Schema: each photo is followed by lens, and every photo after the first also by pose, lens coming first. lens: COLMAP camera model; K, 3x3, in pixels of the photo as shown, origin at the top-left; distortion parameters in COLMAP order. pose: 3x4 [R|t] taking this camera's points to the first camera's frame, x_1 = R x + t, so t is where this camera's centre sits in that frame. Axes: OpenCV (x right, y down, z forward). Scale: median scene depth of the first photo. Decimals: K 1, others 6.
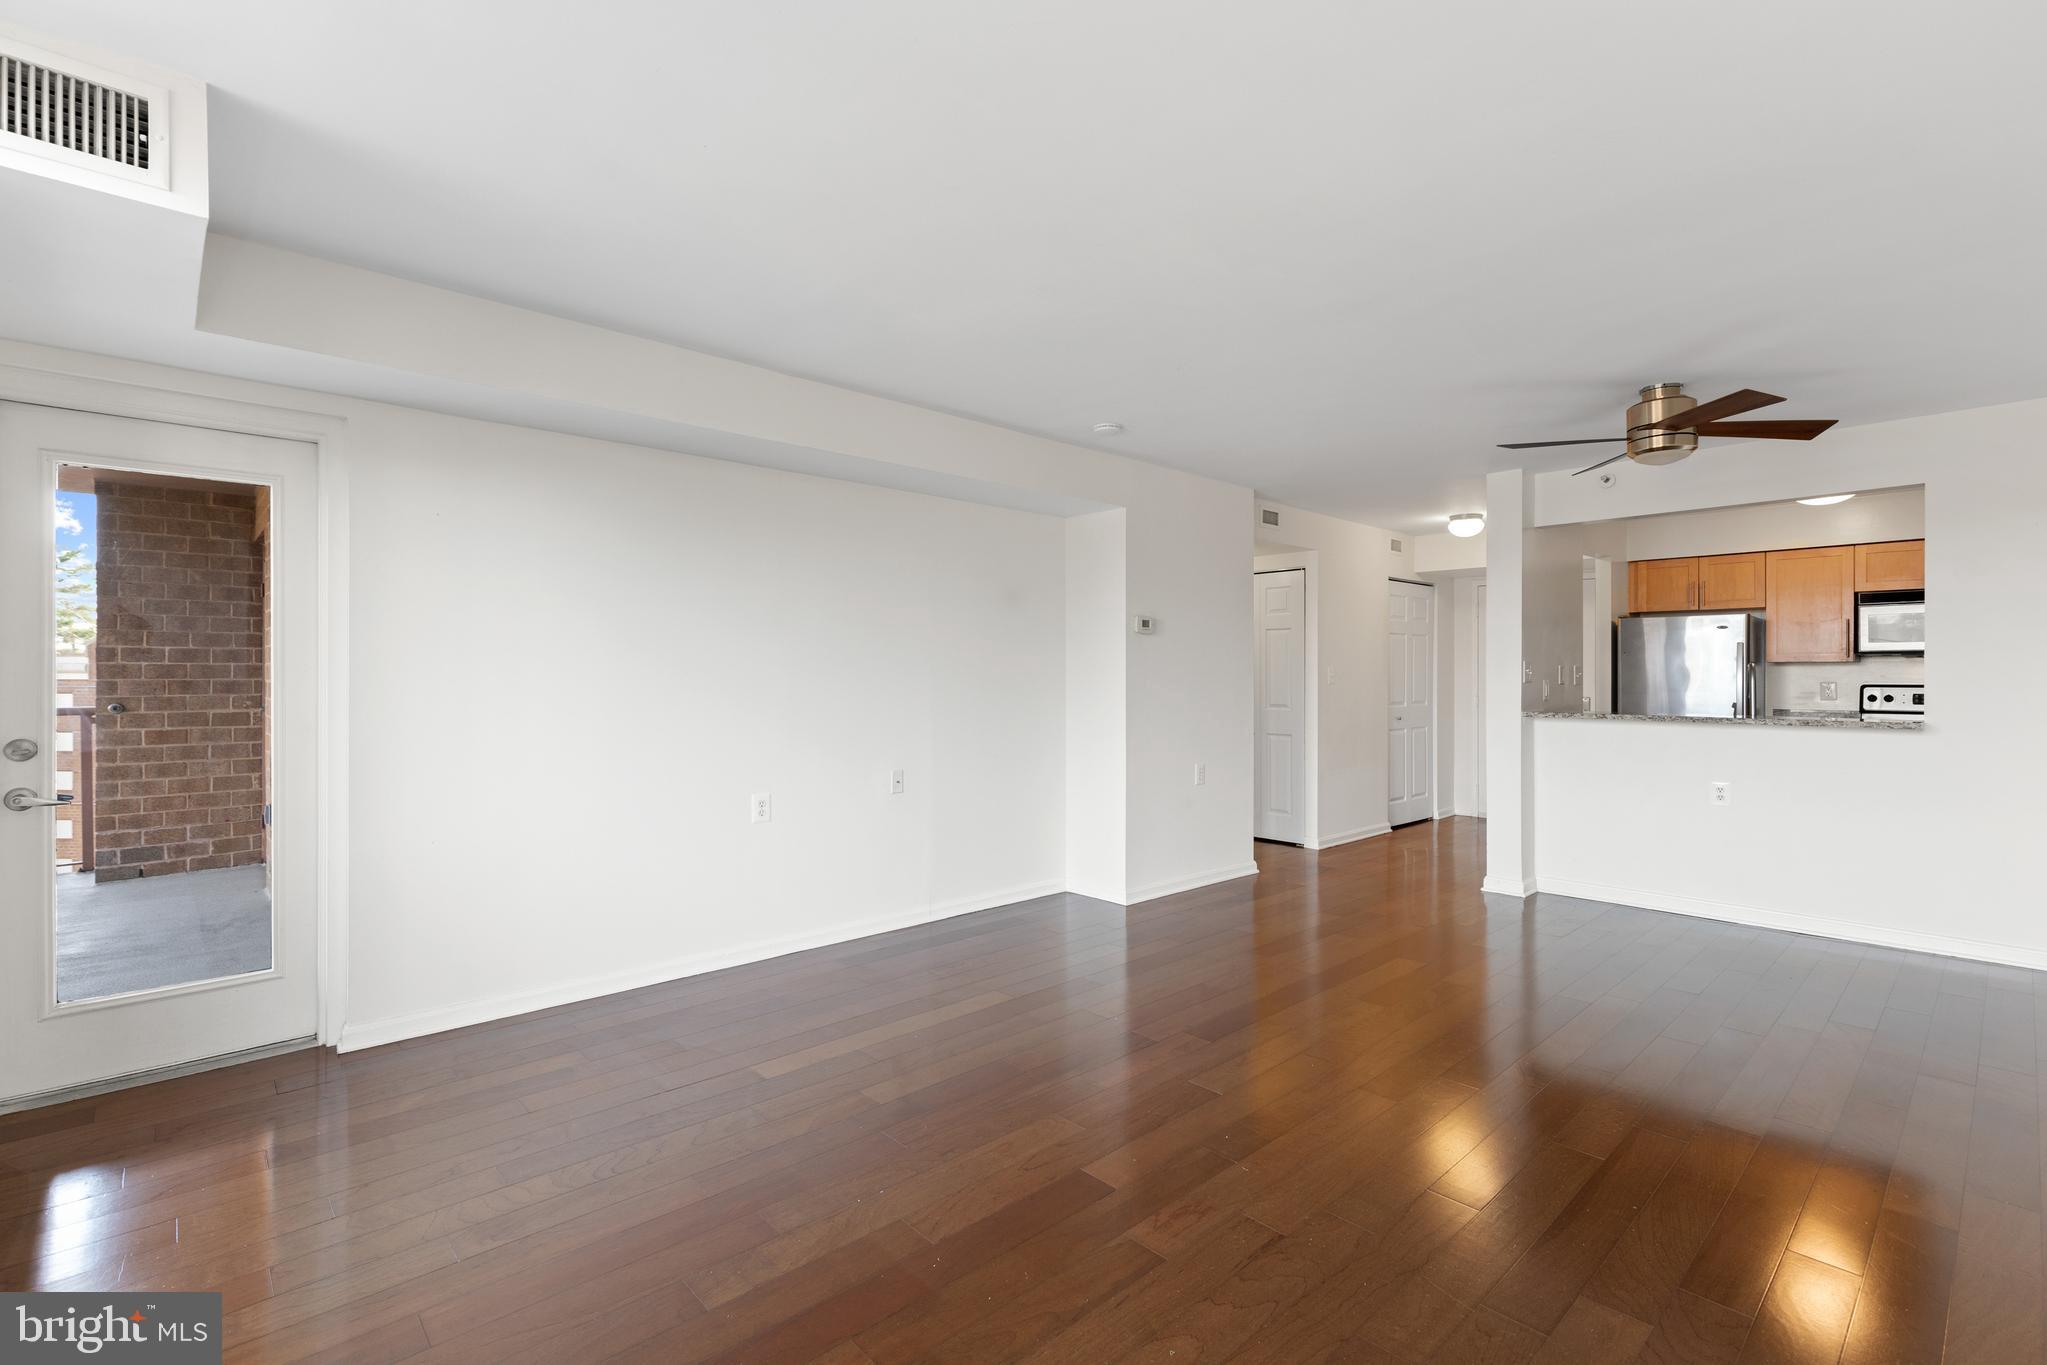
lens RADIAL K [[915.6, 0, 1023.5], [0, 915.6, 682.5], [0, 0, 1]] dist [-0.000905, -0.000210]
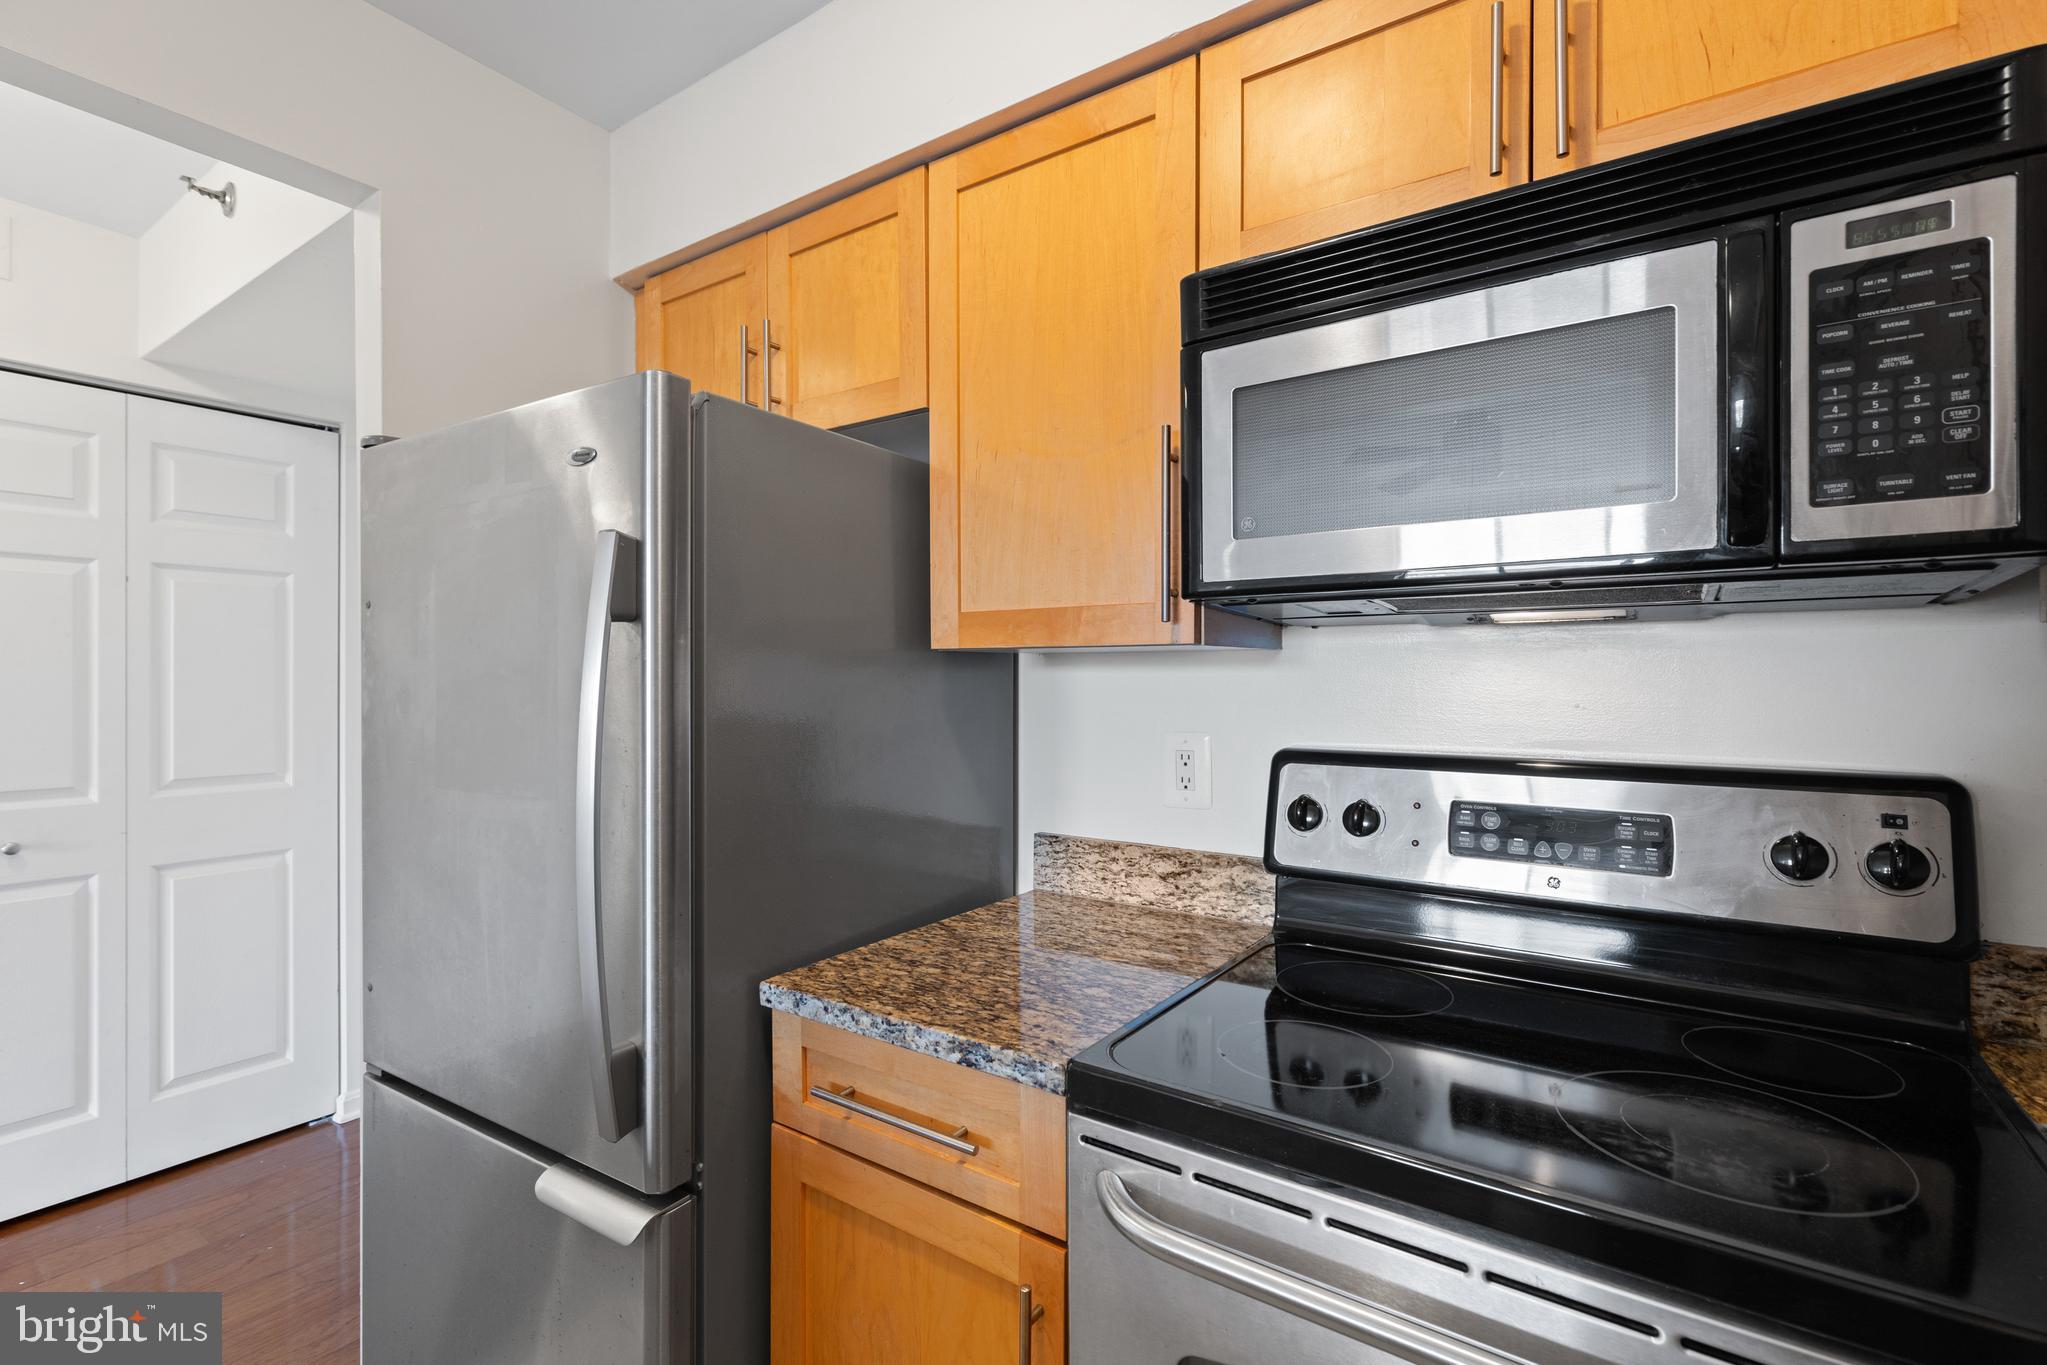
lens RADIAL K [[925.2, 0, 1029.7], [0, 925.2, 683.8], [0, 0, 1]] dist [0.016752, 0.000151]
pose [[0.975329, 0.000582, 0.220758, 0.815524], [-0.000152, 0.999998, -0.001965, -0.013482], [-0.220758, 0.001883, 0.975327, 0.799108]]
